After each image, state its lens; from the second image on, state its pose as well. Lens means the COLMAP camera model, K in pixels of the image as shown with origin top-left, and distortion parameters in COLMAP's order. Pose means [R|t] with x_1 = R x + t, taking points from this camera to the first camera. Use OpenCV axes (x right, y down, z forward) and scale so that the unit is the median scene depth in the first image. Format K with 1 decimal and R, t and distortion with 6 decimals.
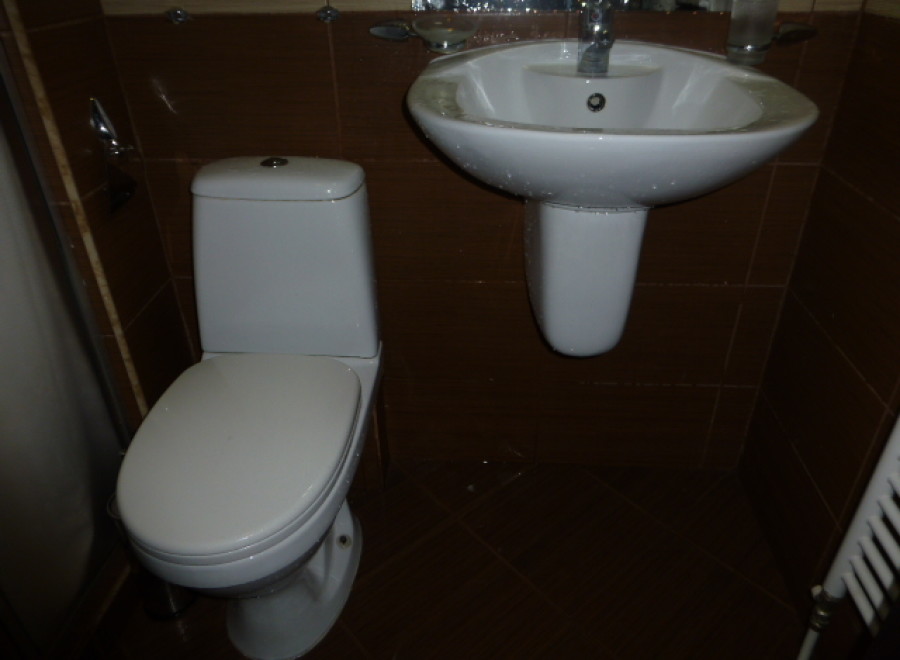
lens RADIAL K [[644.1, 0, 455.1], [0, 644.1, 331.1], [0, 0, 1]] dist [-0.039259, 0.020727]
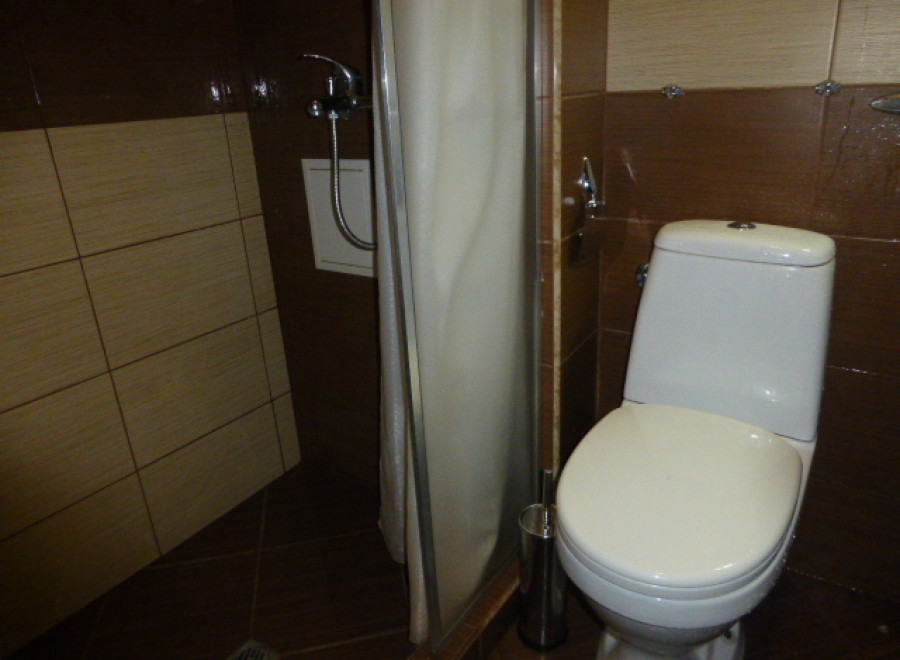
lens RADIAL K [[644.1, 0, 450.0], [0, 644.1, 330.4], [0, 0, 1]] dist [-0.039259, 0.020727]
pose [[0.871236, 0.147259, -0.468256, -0.191032], [-0.220341, 0.969756, -0.104994, 0.108667], [0.438632, 0.194650, 0.877333, -0.061229]]
